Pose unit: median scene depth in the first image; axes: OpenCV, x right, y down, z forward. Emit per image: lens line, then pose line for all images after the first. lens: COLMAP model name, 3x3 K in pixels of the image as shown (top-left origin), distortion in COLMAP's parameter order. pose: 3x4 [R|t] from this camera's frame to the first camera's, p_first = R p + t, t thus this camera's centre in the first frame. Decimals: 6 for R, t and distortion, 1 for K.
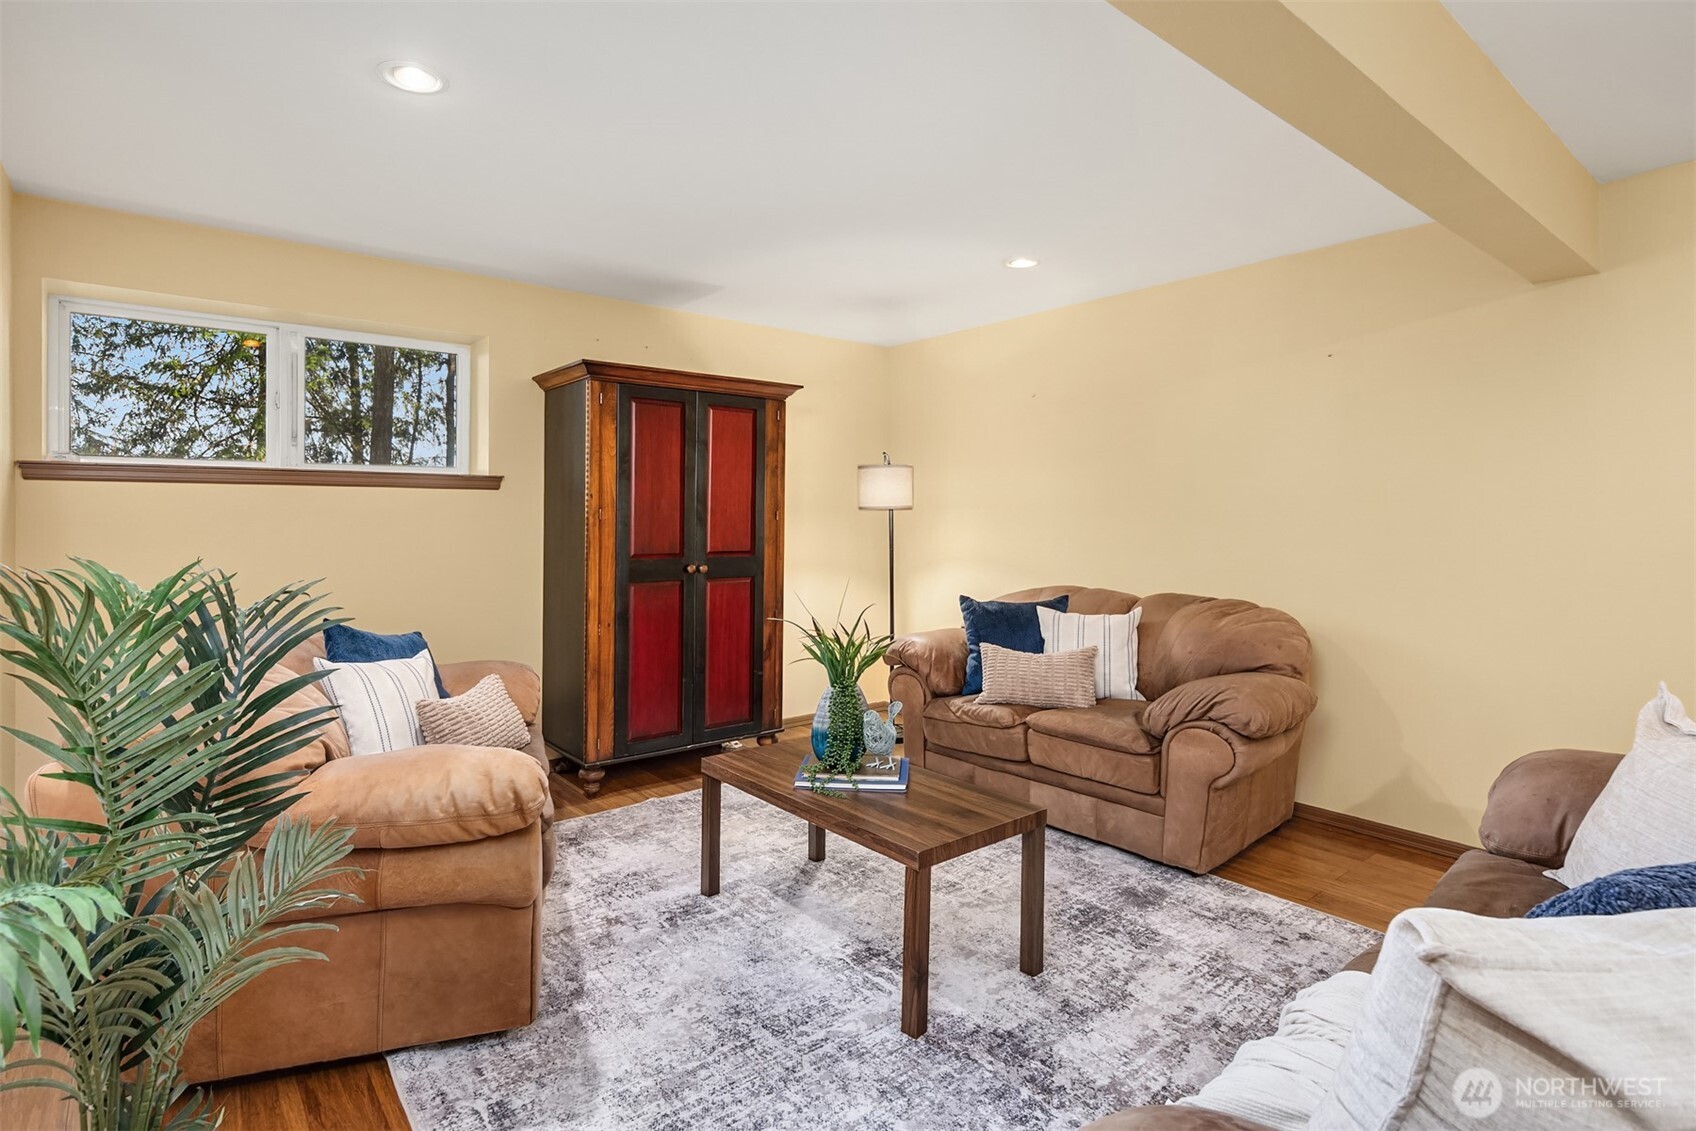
lens RADIAL K [[850.0, 0, 845.8], [0, 850.0, 512.6], [0, 0, 1]] dist [0.000429, 0.002498]
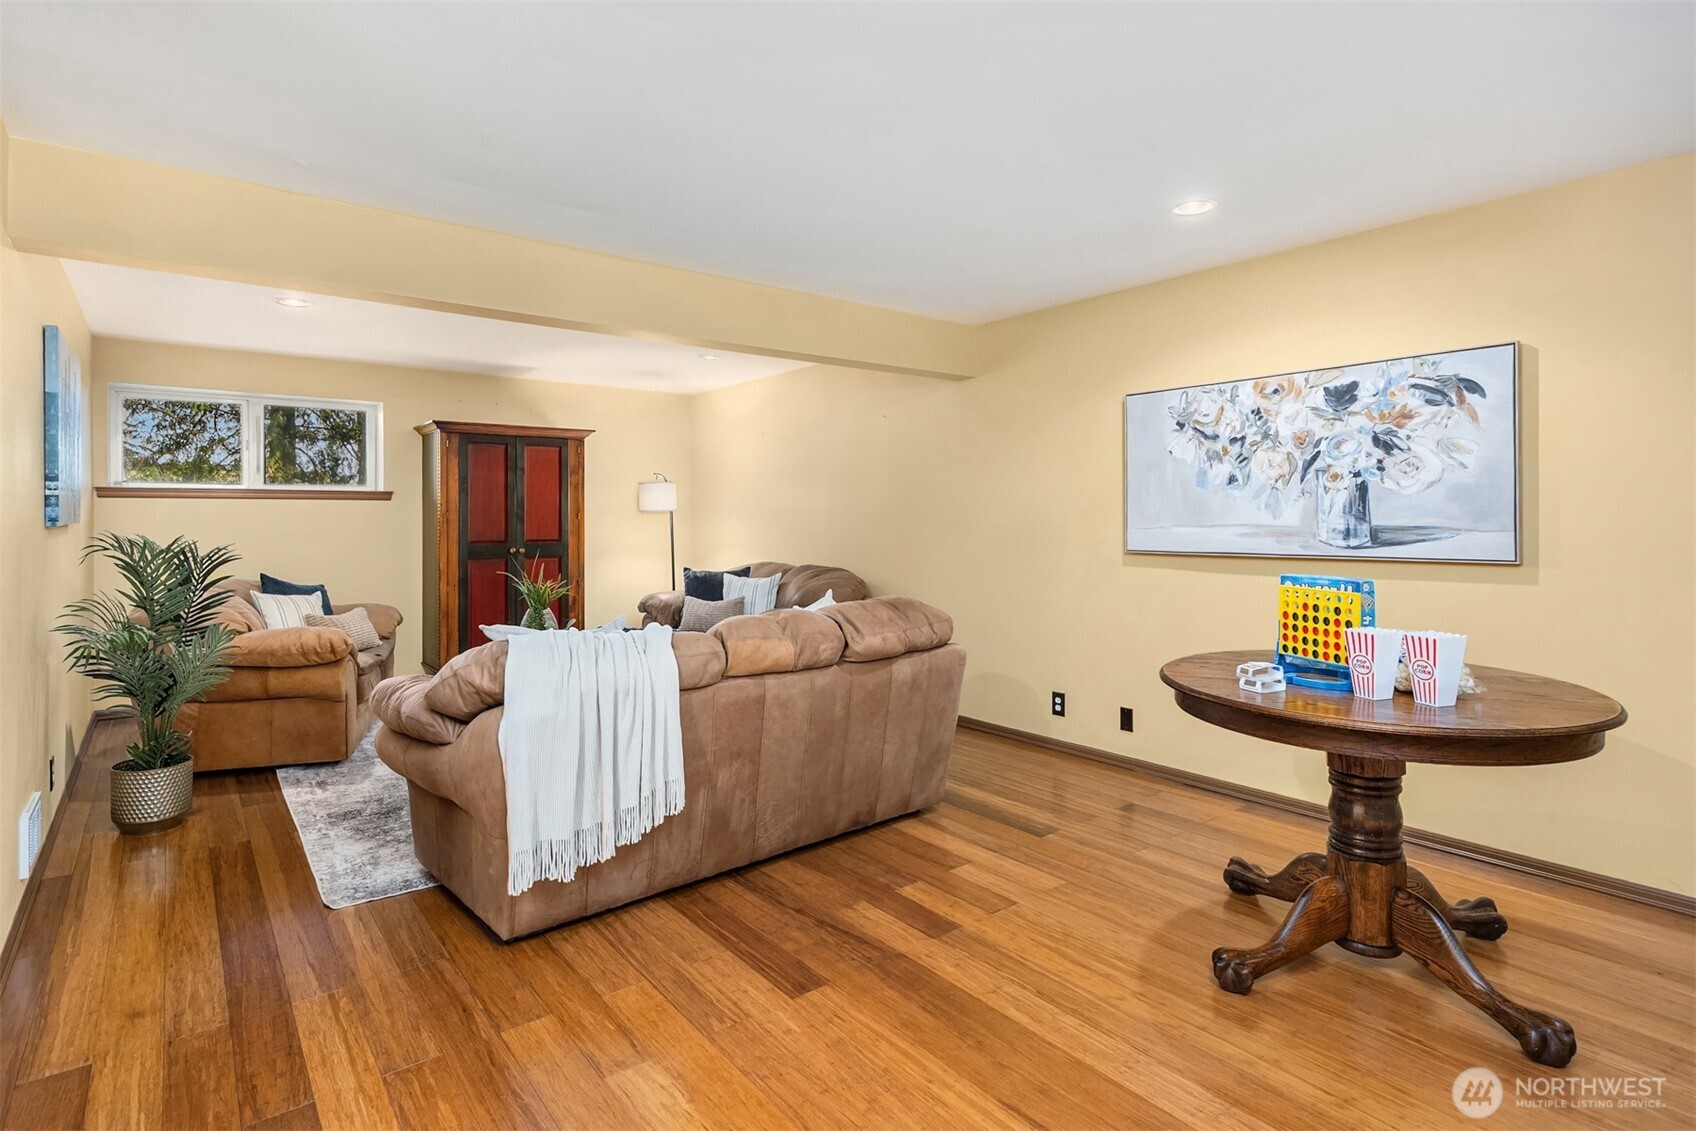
lens RADIAL K [[850.0, 0, 844.7], [0, 850.0, 513.0], [0, 0, 1]] dist [0.000429, 0.002498]
pose [[0.999792, -0.002966, -0.020171, 0.514689], [0.003007, 0.999993, 0.001995, -0.004506], [0.020165, -0.002056, 0.999795, -0.611655]]
